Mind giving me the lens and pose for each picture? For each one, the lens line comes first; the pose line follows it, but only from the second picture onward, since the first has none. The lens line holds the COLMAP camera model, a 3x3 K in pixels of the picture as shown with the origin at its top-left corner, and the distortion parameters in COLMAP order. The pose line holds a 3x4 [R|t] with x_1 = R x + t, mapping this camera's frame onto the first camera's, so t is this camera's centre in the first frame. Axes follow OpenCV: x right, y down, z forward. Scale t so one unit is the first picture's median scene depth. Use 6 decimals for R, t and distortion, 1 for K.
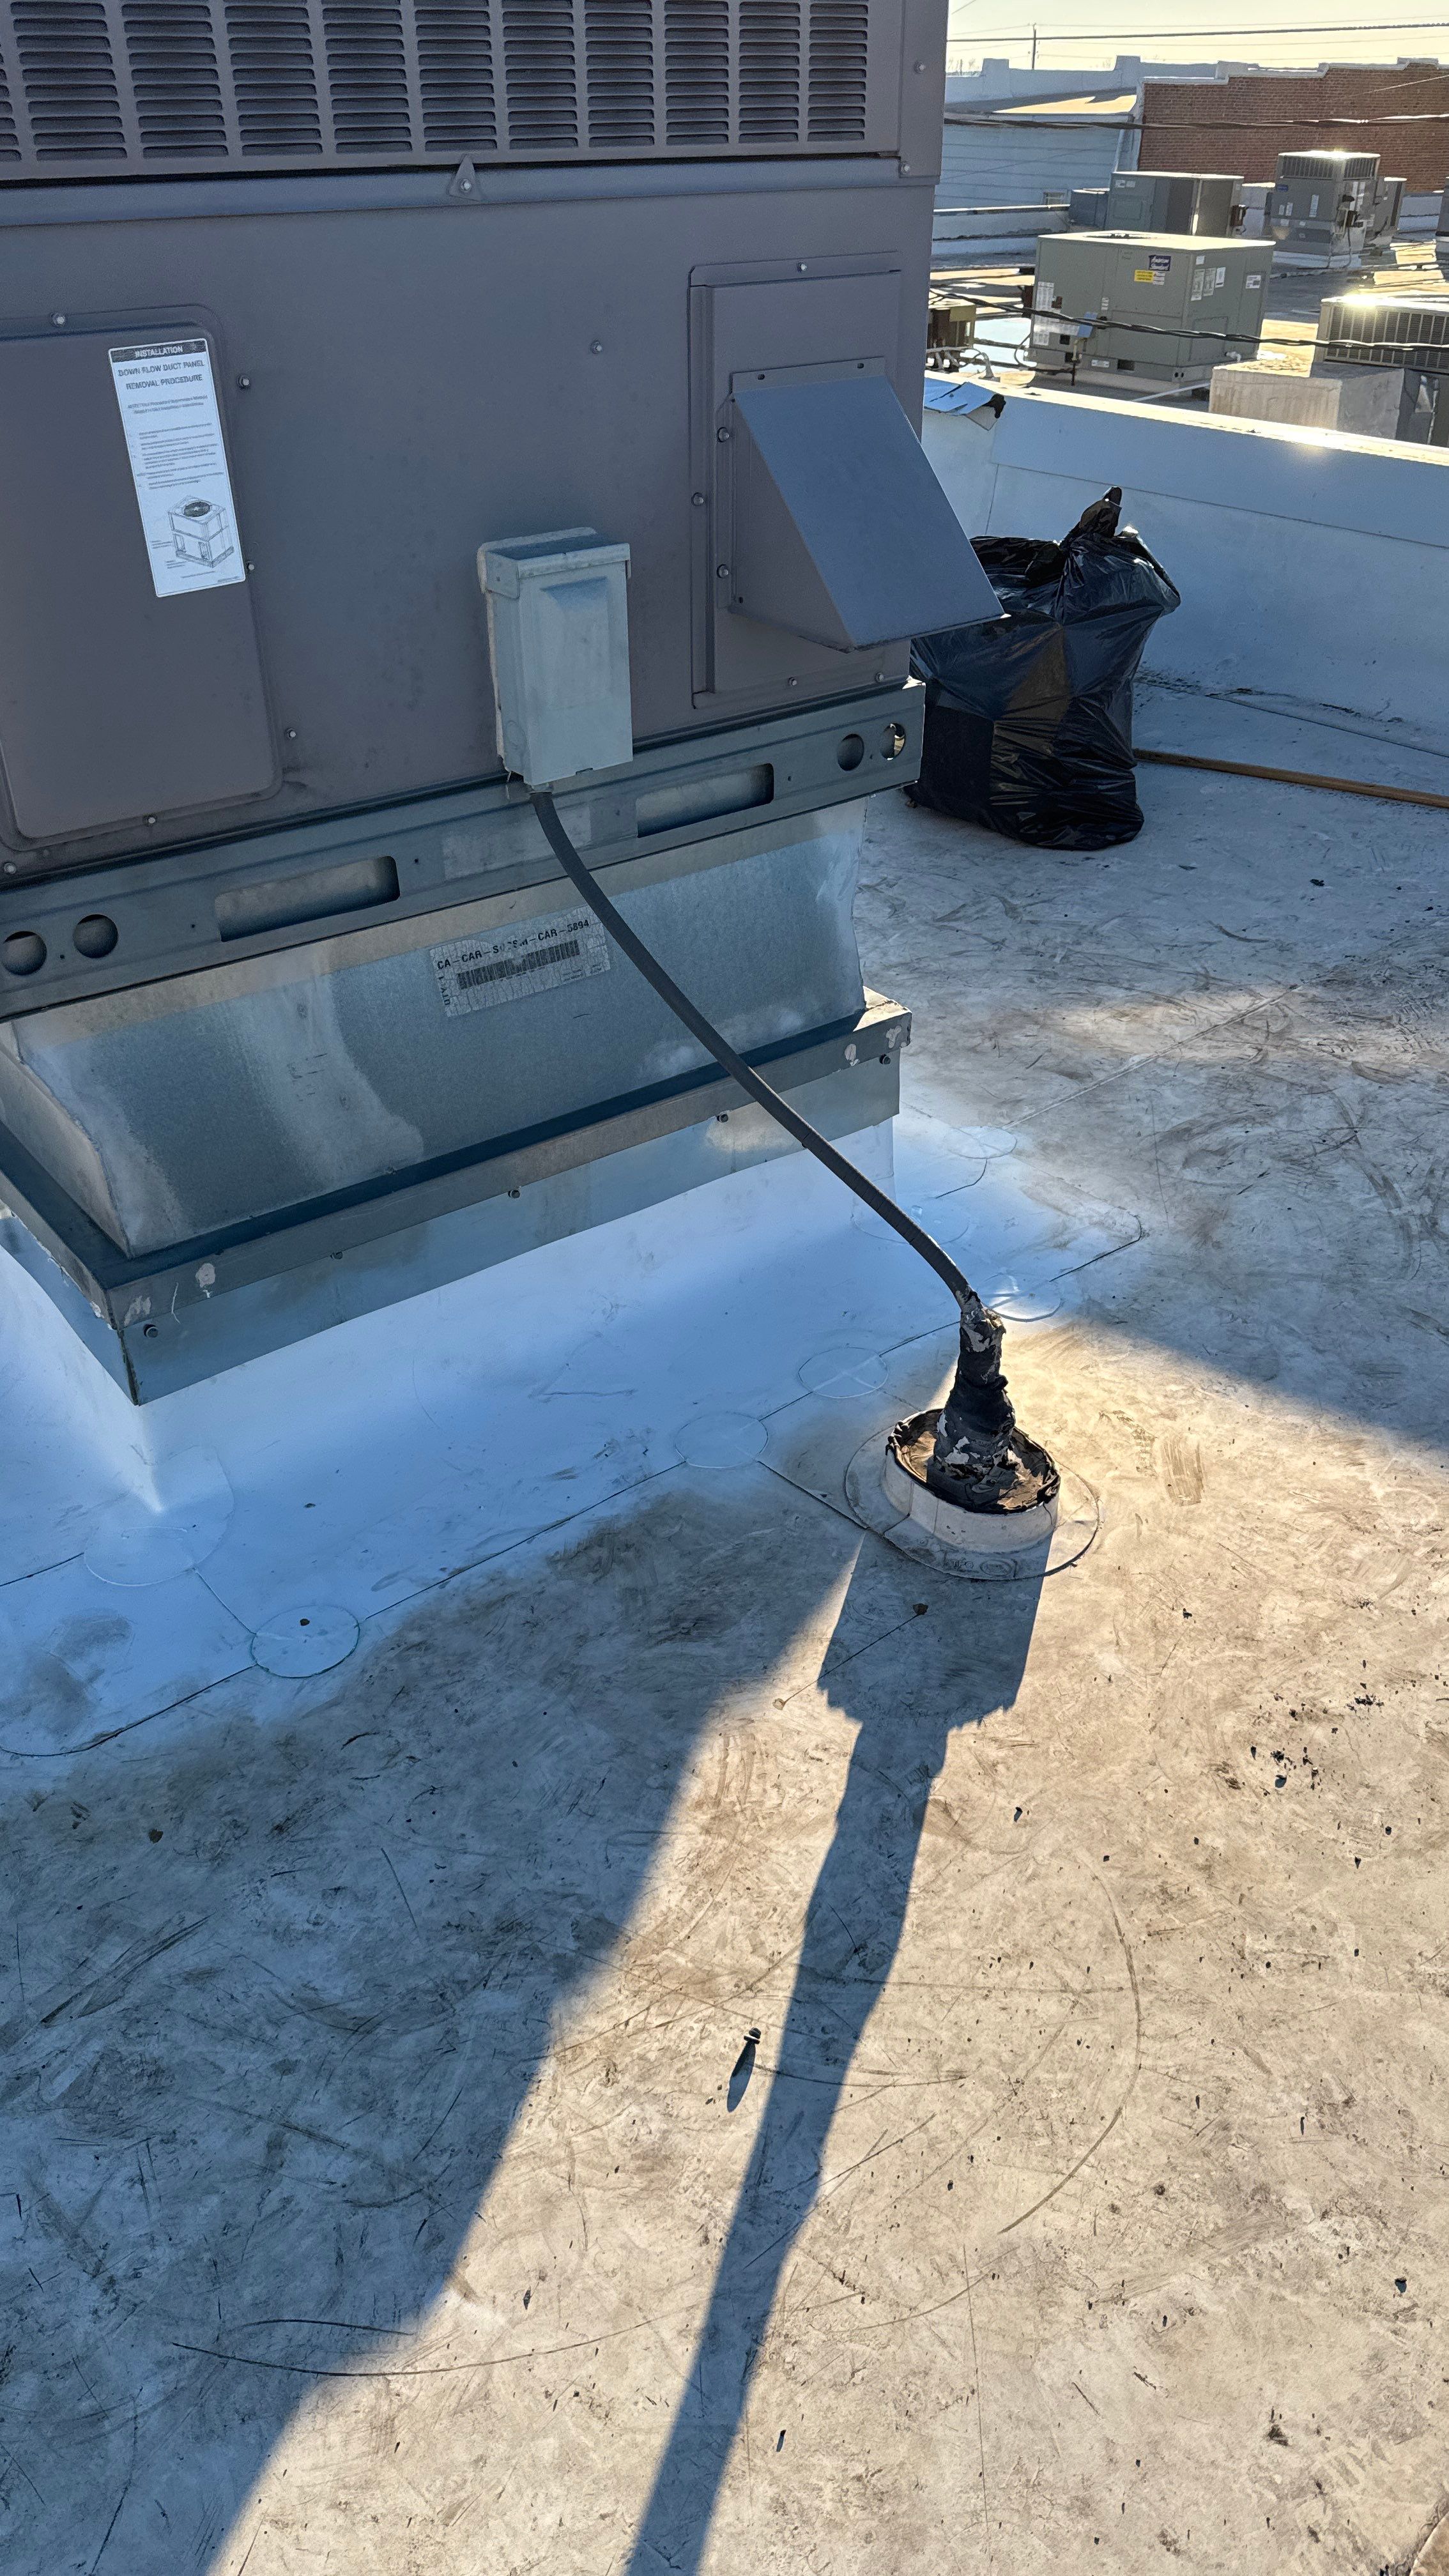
lens RADIAL K [[1792.4, 0, 727.8], [0, 1792.4, 1285.5], [0, 0, 1]] dist [0.186771, -0.340123]
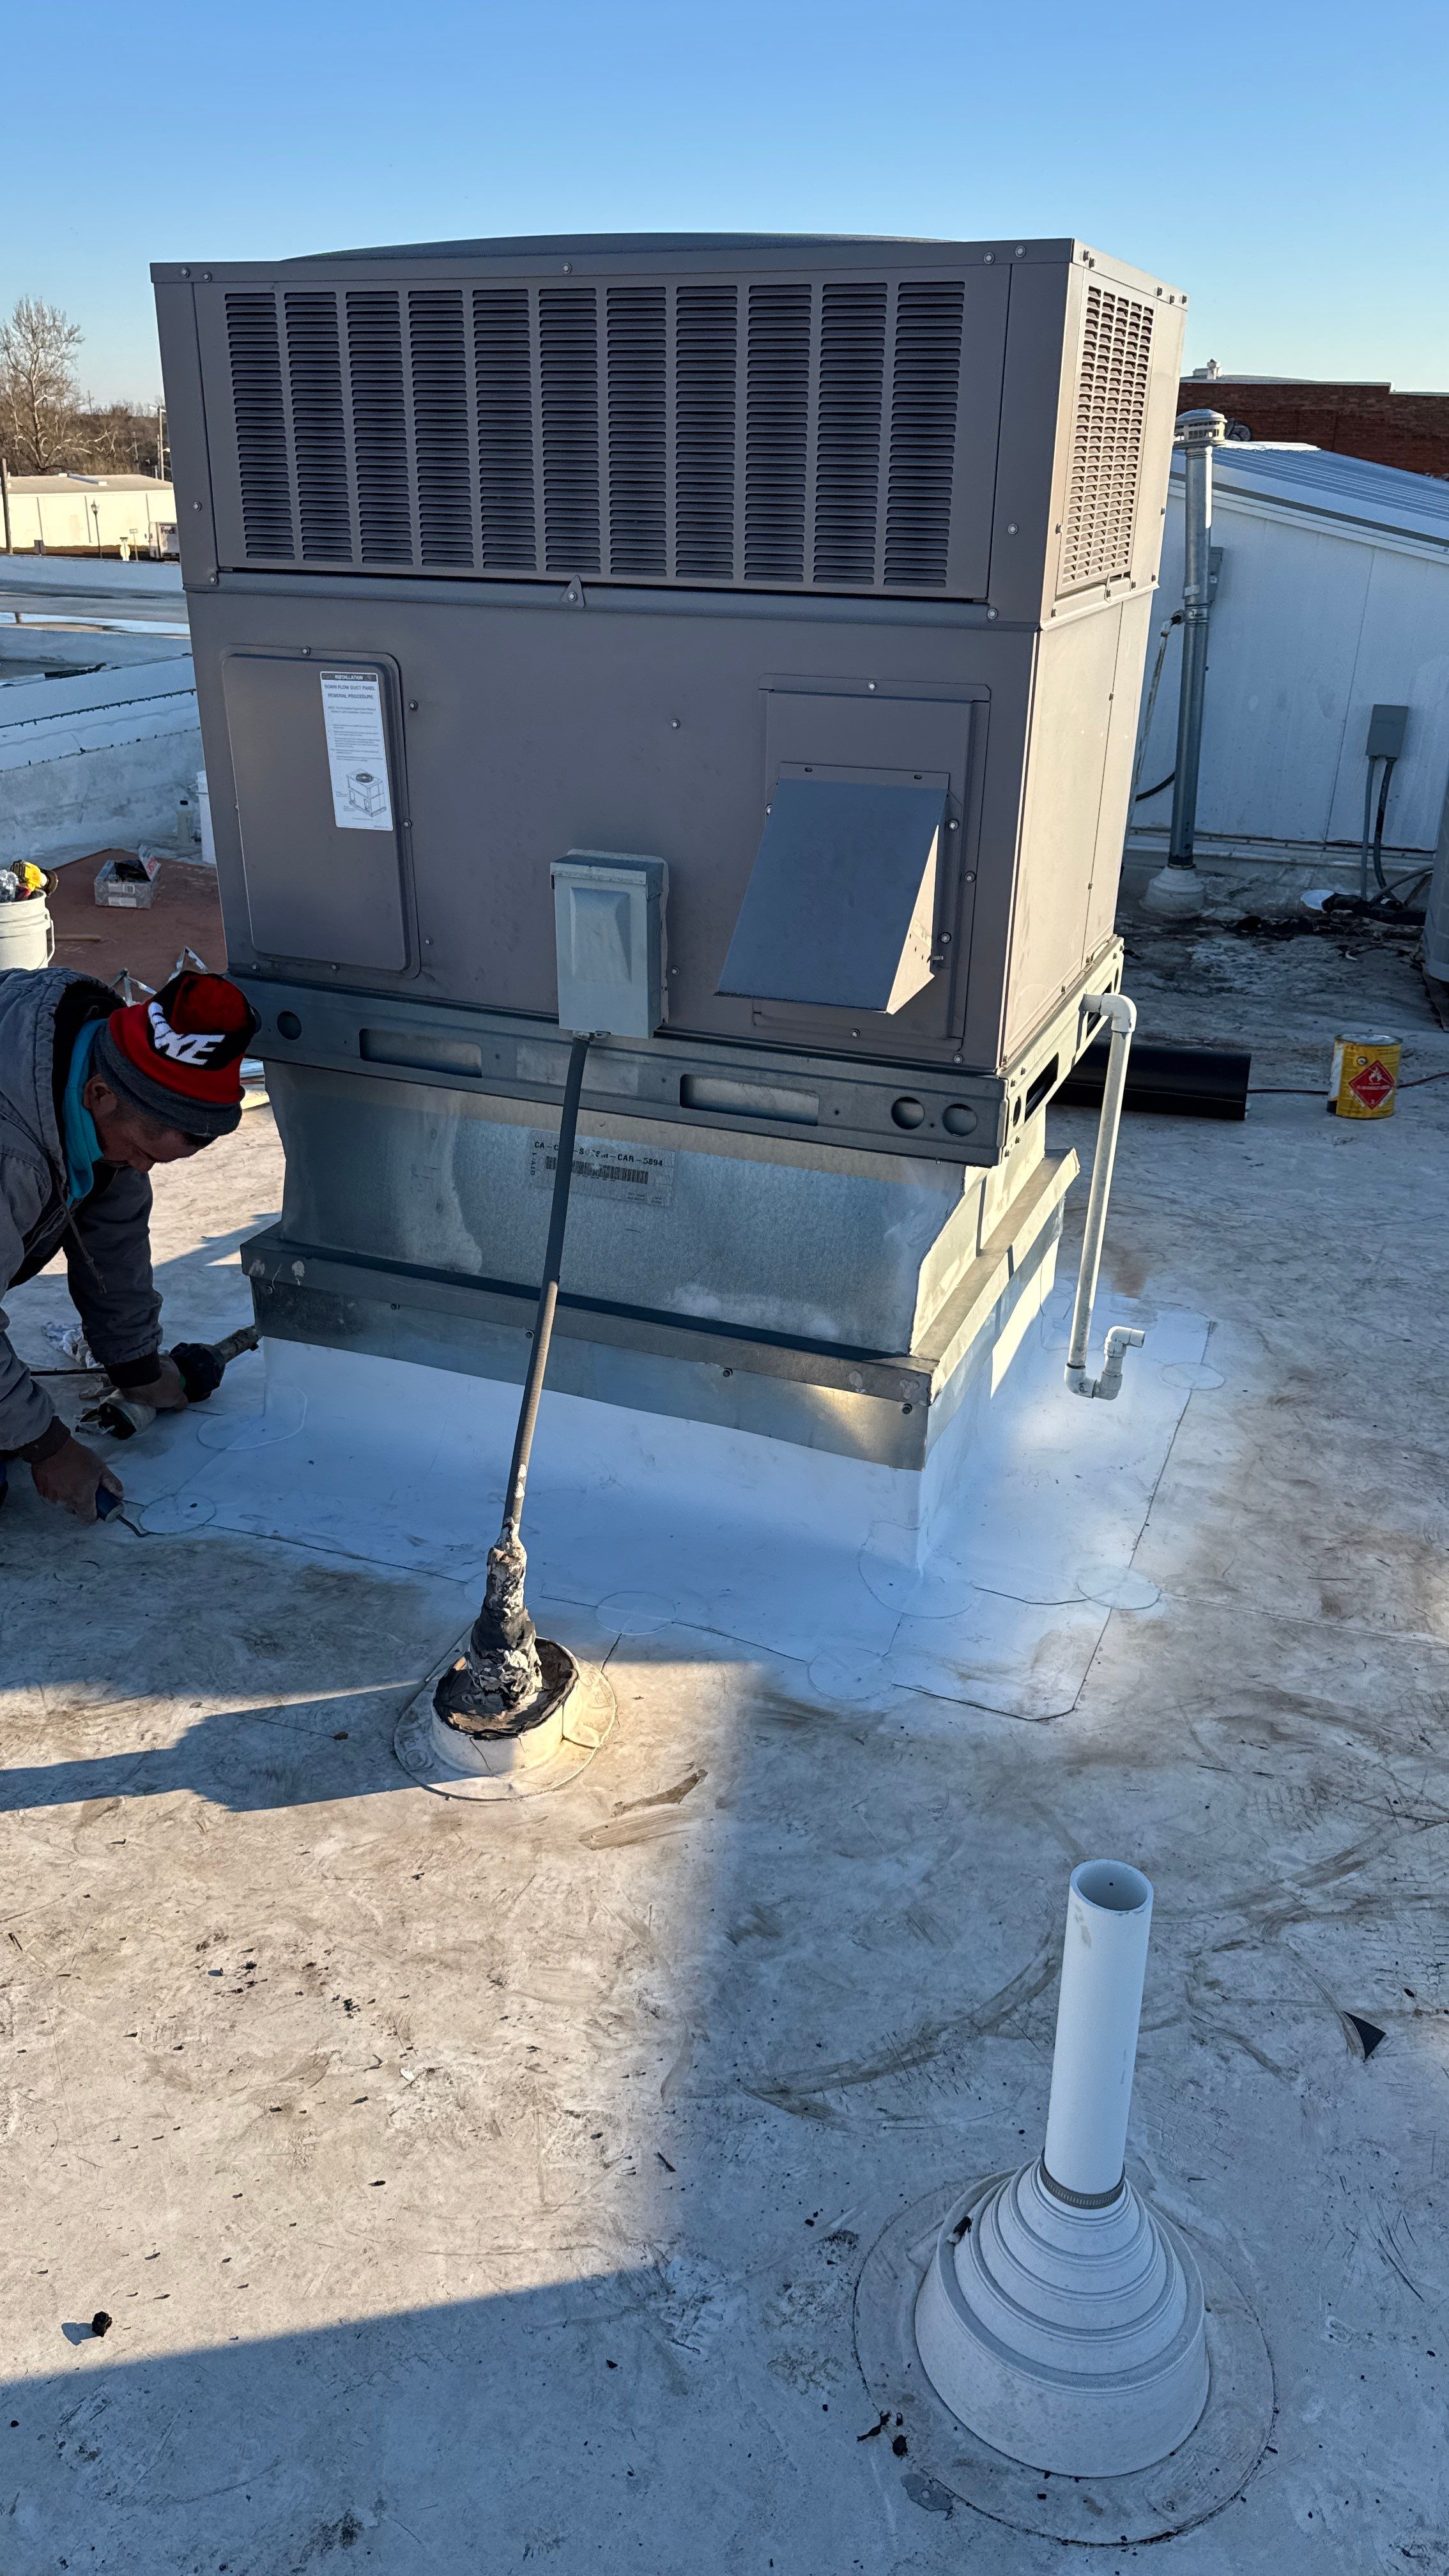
lens RADIAL K [[1792.4, 0, 727.8], [0, 1792.4, 1285.5], [0, 0, 1]] dist [0.186771, -0.340123]
pose [[0.519457, 0.370550, -0.769972, 1.025349], [-0.487389, 0.868616, 0.089208, -0.295173], [0.701866, 0.328937, 0.631811, 0.346560]]
